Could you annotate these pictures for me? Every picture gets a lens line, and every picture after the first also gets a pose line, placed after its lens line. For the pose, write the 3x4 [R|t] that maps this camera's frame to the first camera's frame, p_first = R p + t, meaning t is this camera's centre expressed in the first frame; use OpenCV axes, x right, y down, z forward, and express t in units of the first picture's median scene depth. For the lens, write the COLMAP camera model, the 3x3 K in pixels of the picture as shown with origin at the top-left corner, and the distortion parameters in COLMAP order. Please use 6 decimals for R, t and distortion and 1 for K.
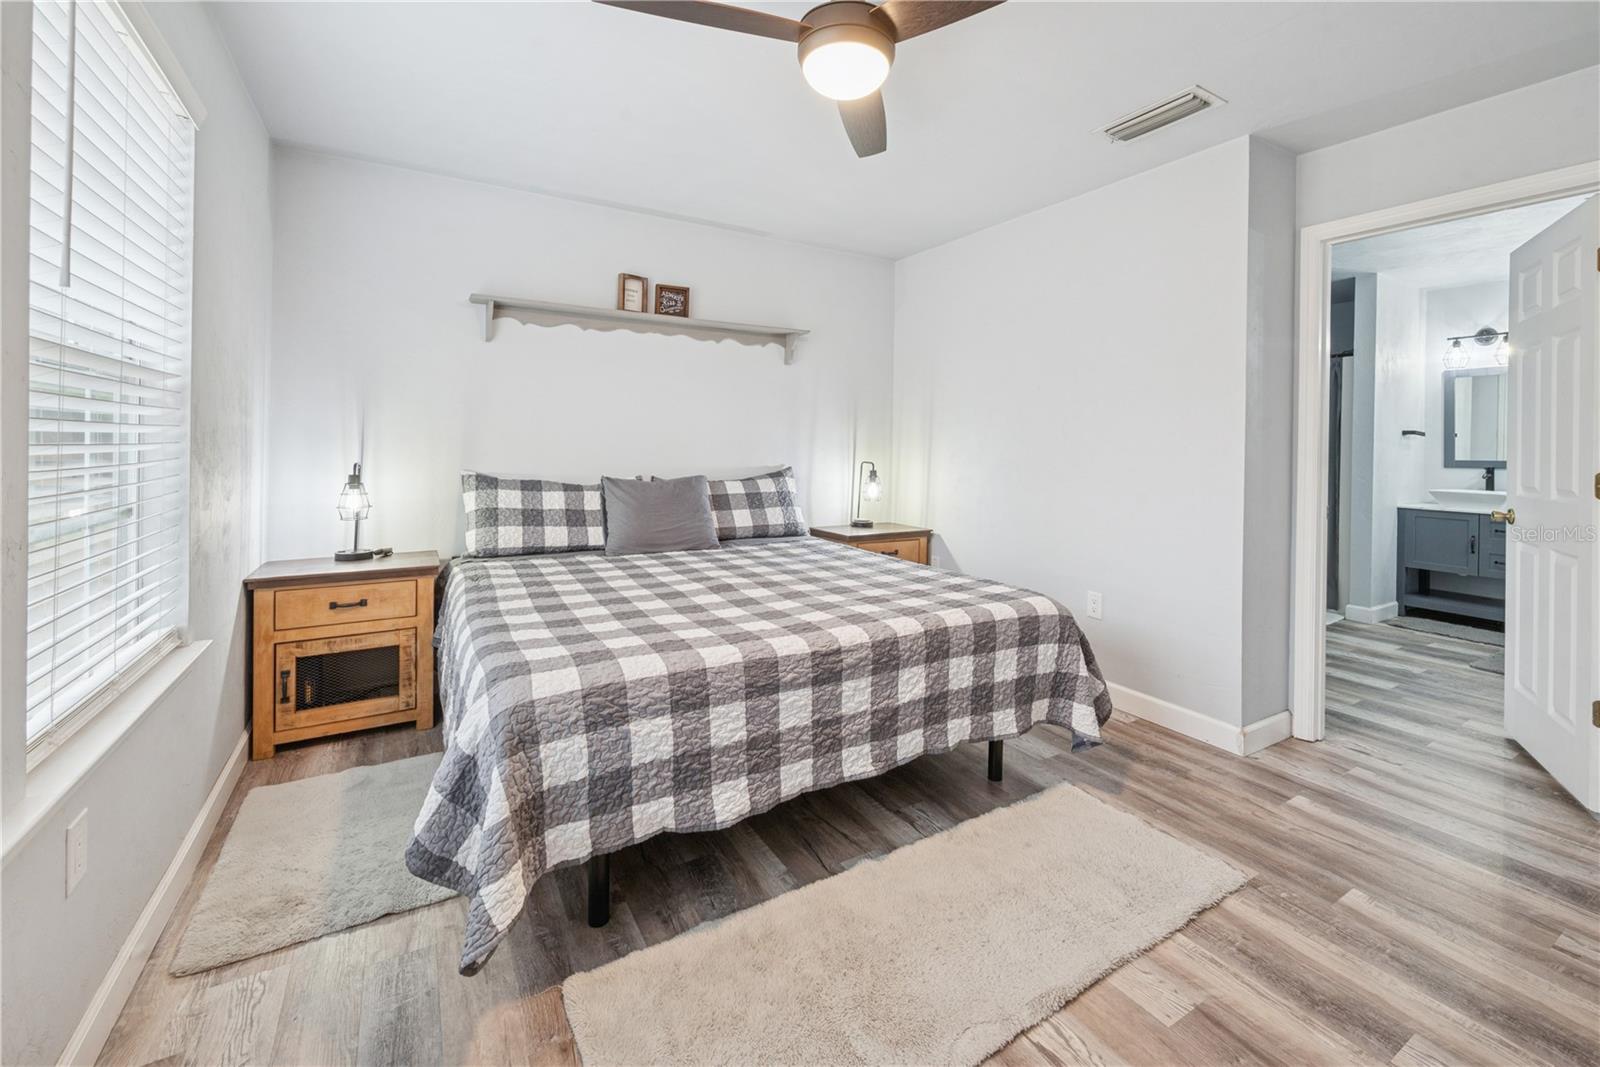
lens RADIAL K [[658.7, 0, 812.2], [0, 658.7, 448.1], [0, 0, 1]] dist [-0.013028, -0.000262]
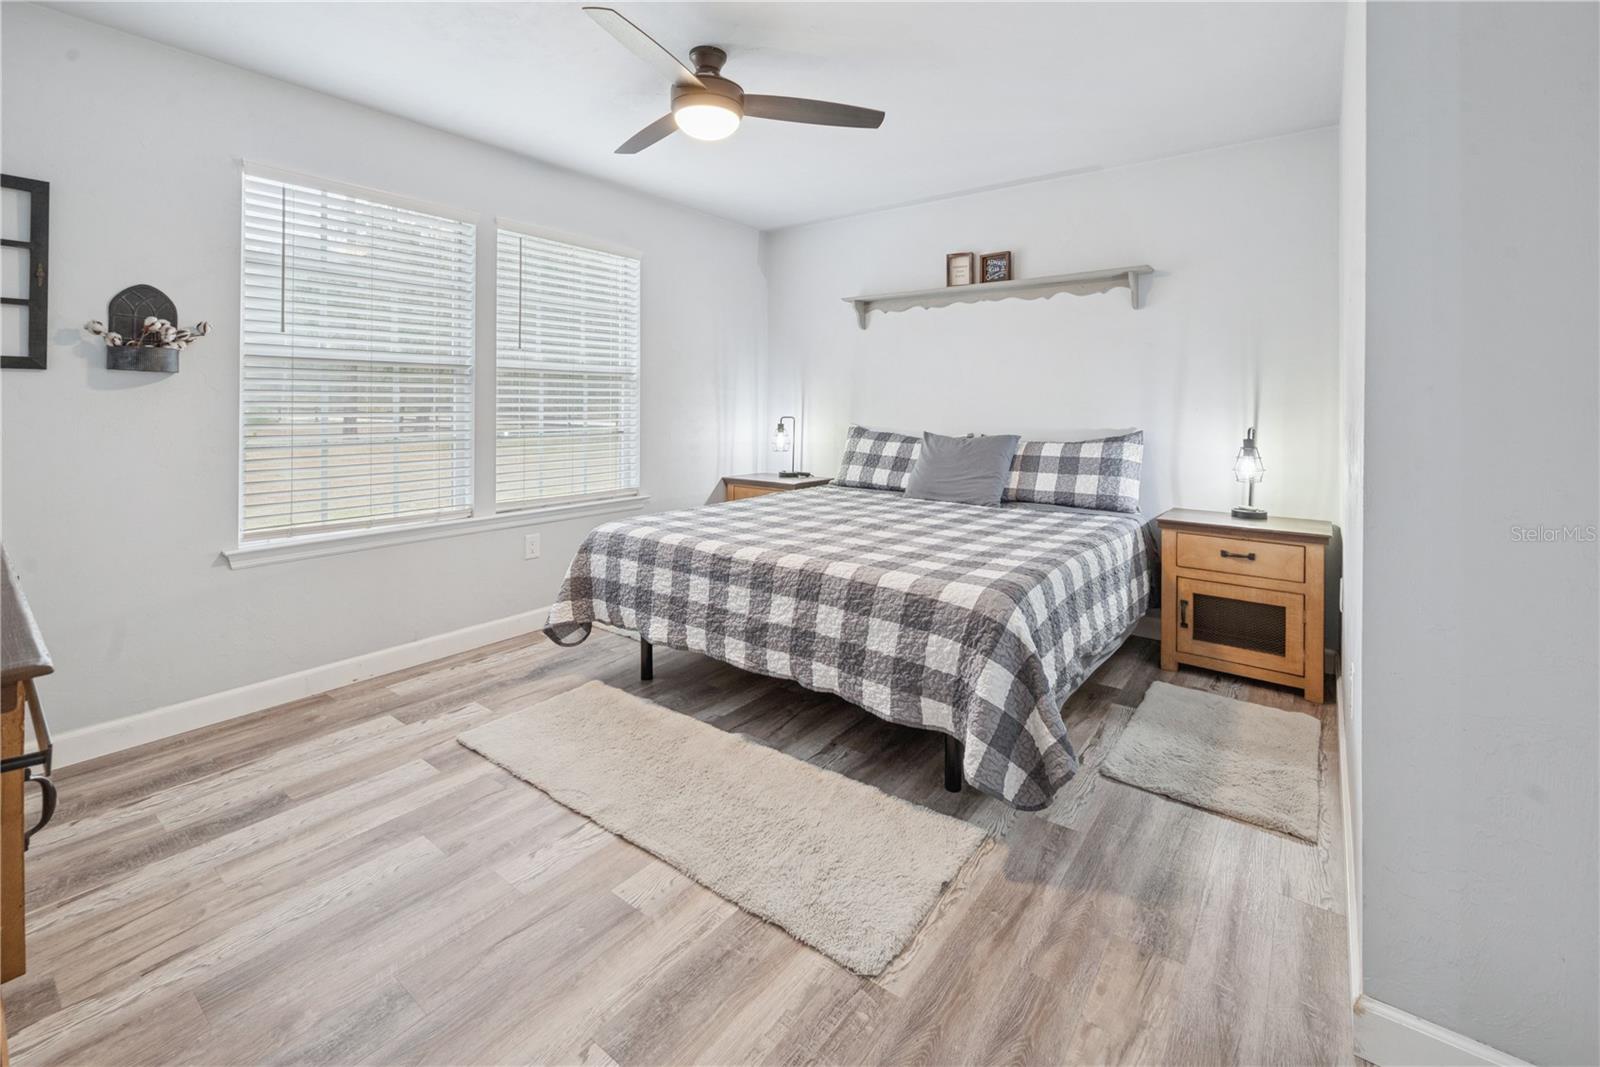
lens RADIAL K [[693.2, 0, 823.7], [0, 693.2, 404.7], [0, 0, 1]] dist [-0.000495, 0.000389]
pose [[0.389430, -0.006356, -0.921034, 1.152753], [-0.005566, 0.999942, -0.009254, 0.010879], [0.921039, 0.008730, 0.389372, 0.531116]]
